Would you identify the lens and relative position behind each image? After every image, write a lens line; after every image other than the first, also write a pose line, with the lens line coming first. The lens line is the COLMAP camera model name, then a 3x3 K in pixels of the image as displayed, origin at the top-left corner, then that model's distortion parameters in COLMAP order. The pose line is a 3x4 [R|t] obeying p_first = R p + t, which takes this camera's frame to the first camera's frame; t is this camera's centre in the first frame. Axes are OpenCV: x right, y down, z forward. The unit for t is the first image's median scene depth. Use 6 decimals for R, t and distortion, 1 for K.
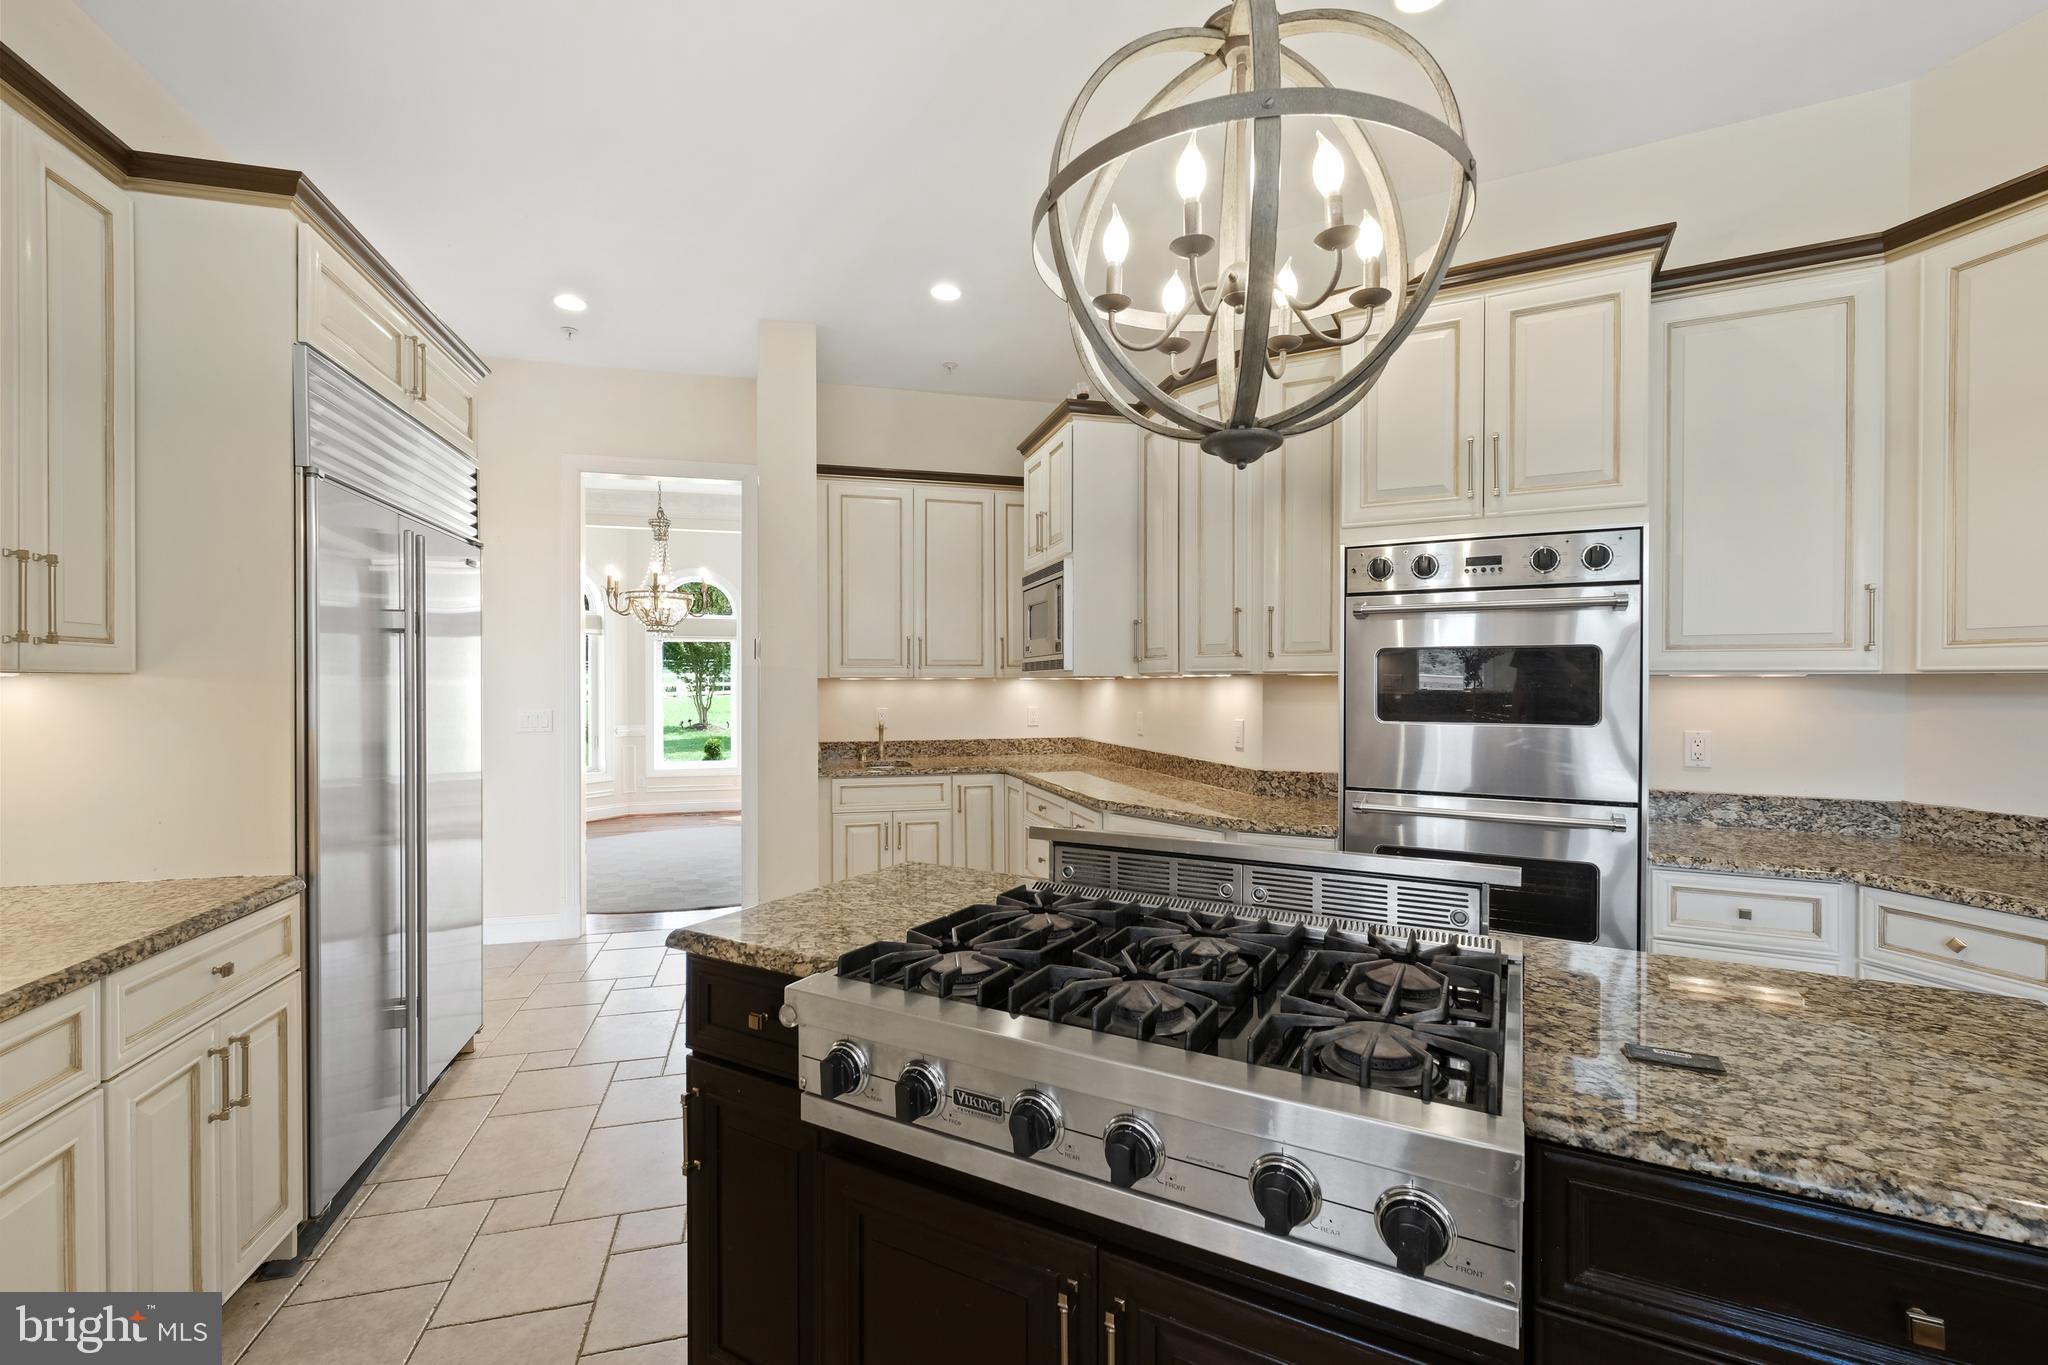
lens RADIAL K [[887.8, 0, 1024.0], [0, 887.8, 682.5], [0, 0, 1]] dist [-0.000102, 0.000137]
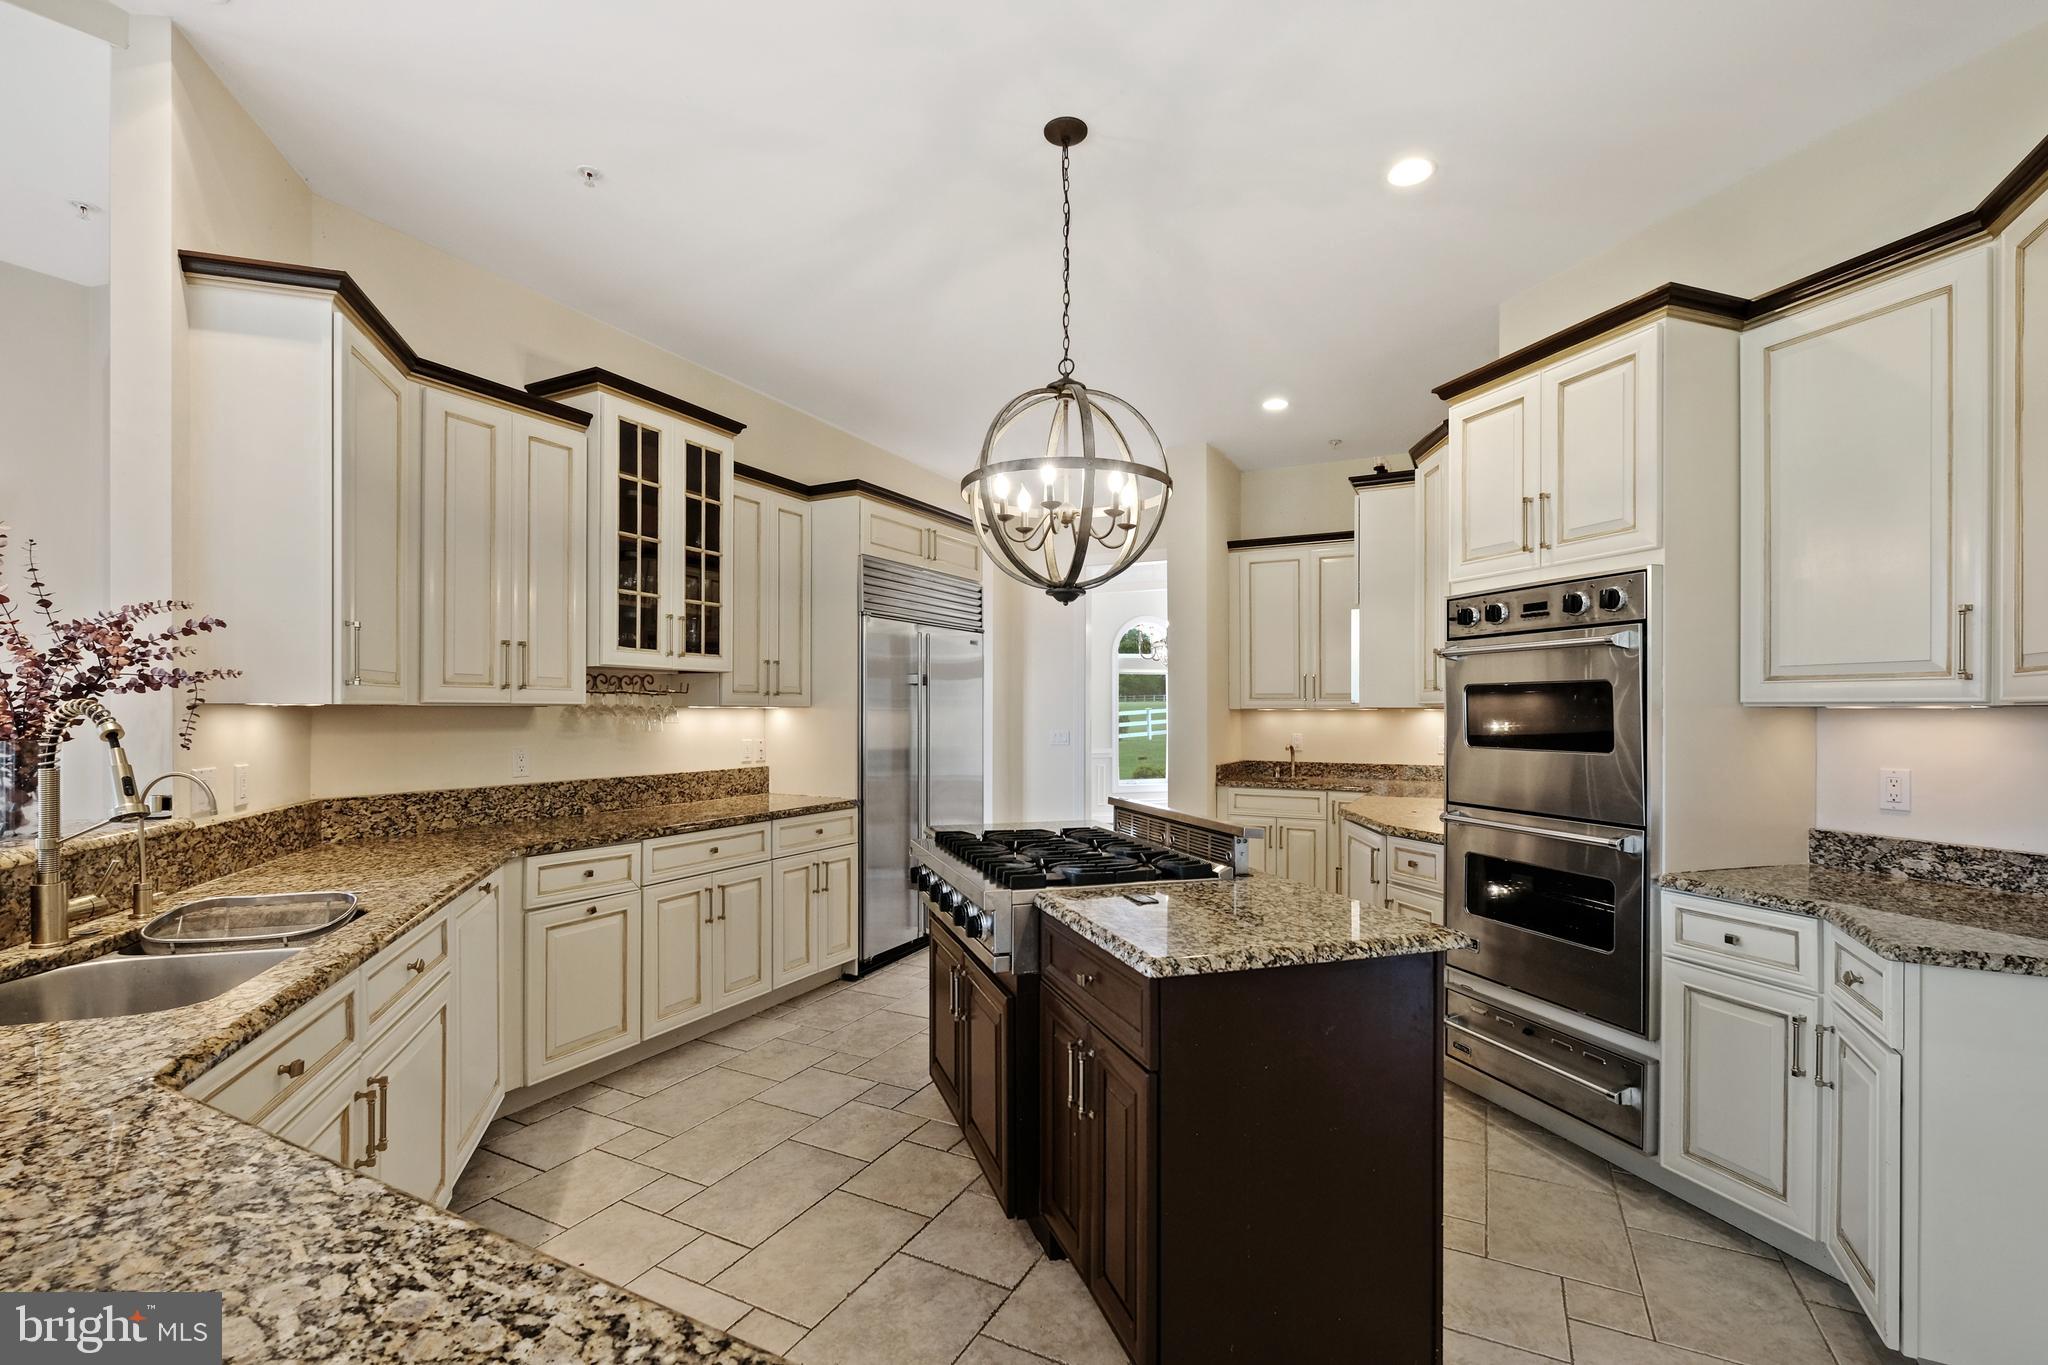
lens RADIAL K [[900.6, 0, 1021.2], [0, 900.6, 713.9], [0, 0, 1]] dist [0.000723, 0.000258]
pose [[0.732728, 0.004198, -0.680509, 0.797736], [-0.003521, 0.999991, 0.002377, -0.000316], [0.680512, 0.000655, 0.732736, -0.283731]]
